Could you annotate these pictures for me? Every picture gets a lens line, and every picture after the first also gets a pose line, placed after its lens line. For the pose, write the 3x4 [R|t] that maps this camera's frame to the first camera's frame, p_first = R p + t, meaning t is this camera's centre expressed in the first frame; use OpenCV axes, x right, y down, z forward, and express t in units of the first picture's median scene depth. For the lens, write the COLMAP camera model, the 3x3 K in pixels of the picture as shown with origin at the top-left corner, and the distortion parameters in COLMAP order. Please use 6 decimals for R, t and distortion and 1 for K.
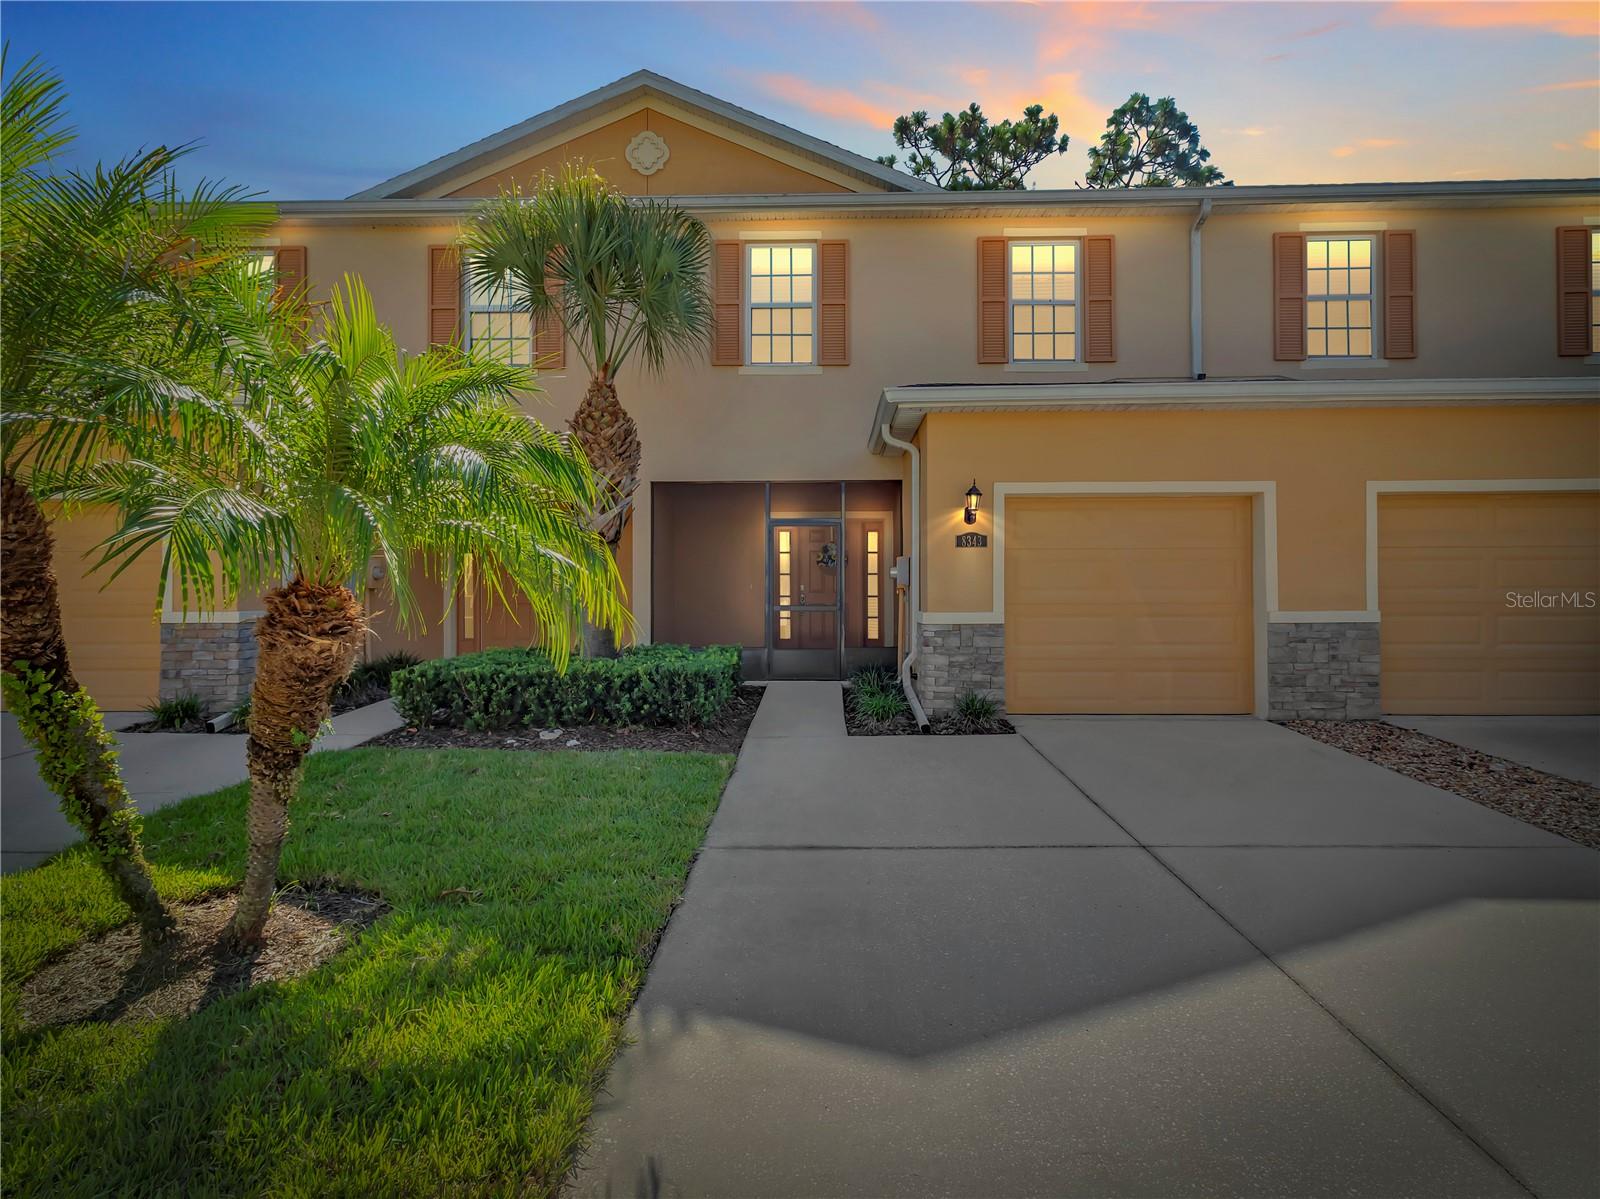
lens RADIAL K [[839.9, 0, 800.0], [0, 839.9, 599.5], [0, 0, 1]] dist [0.003279, 0.000607]
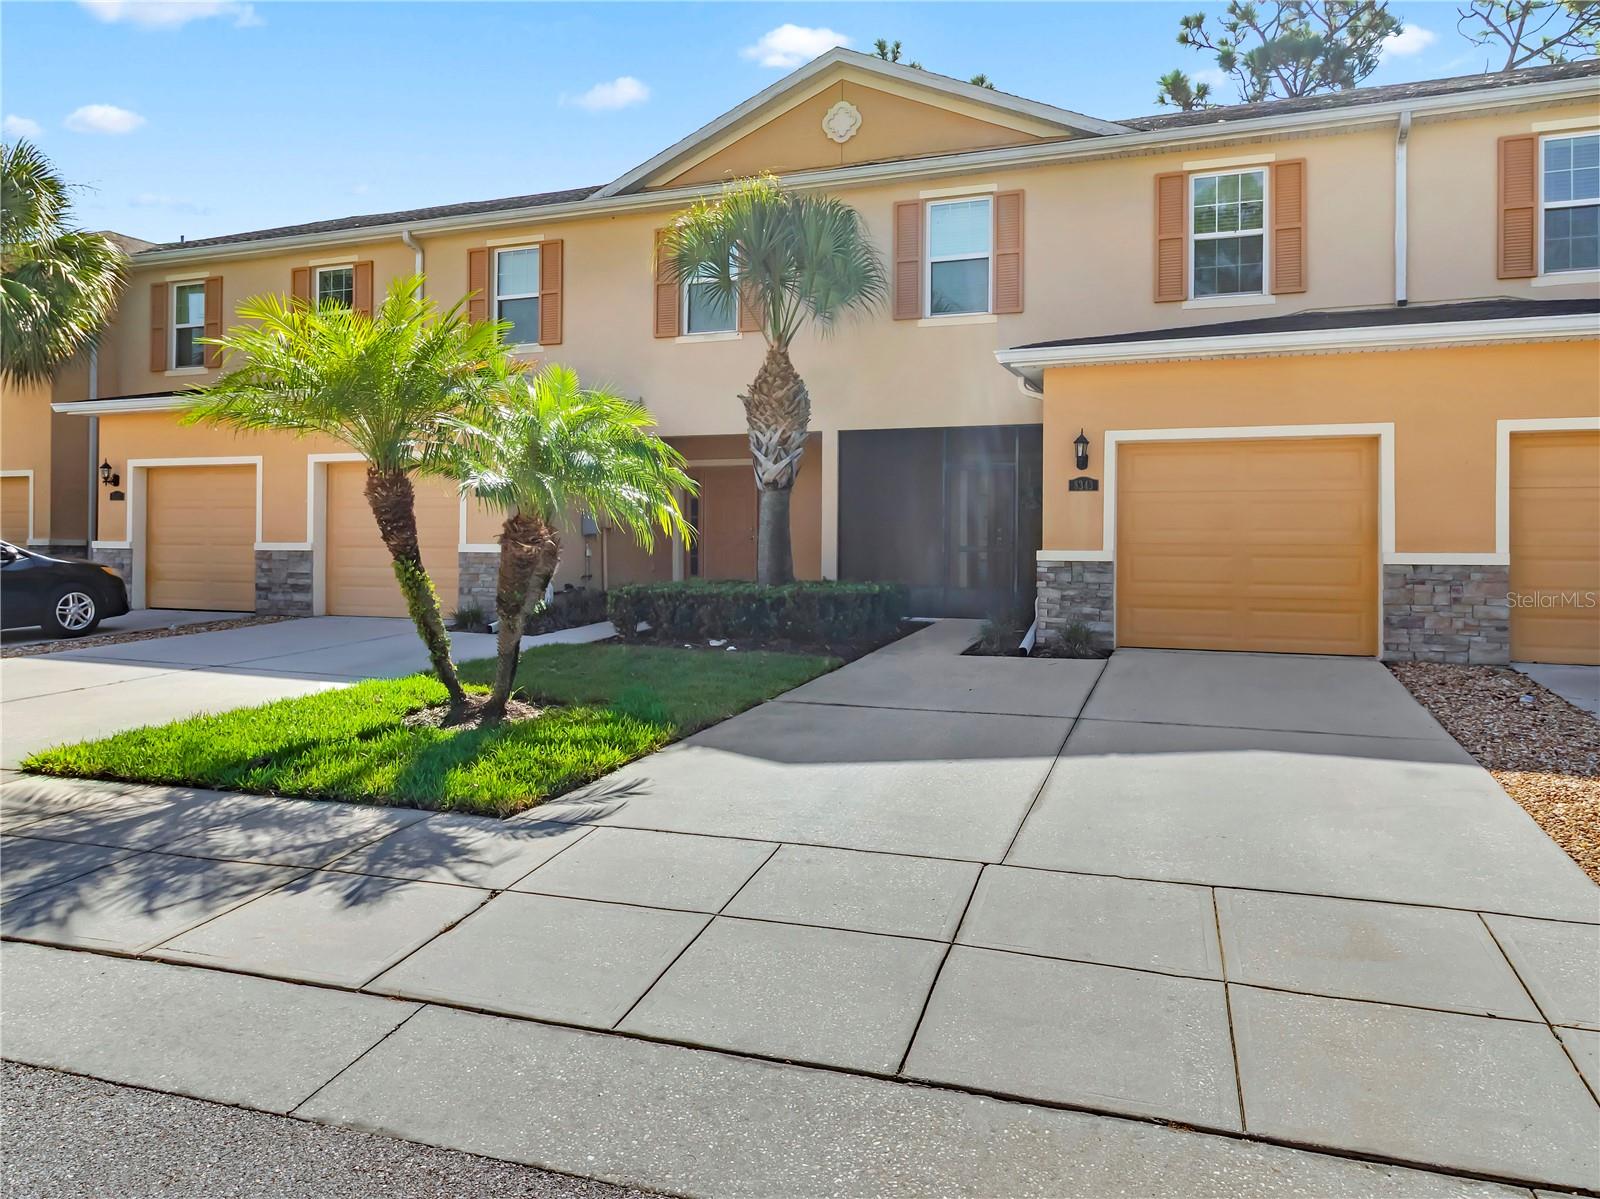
lens RADIAL K [[1178.2, 0, 853.2], [0, 1178.2, 585.0], [0, 0, 1]] dist [-0.001402, 0.000306]
pose [[0.947344, 0.019286, -0.319635, 0.411544], [-0.011517, 0.999591, 0.026177, 0.023318], [0.320009, -0.021117, 0.947179, -0.544390]]
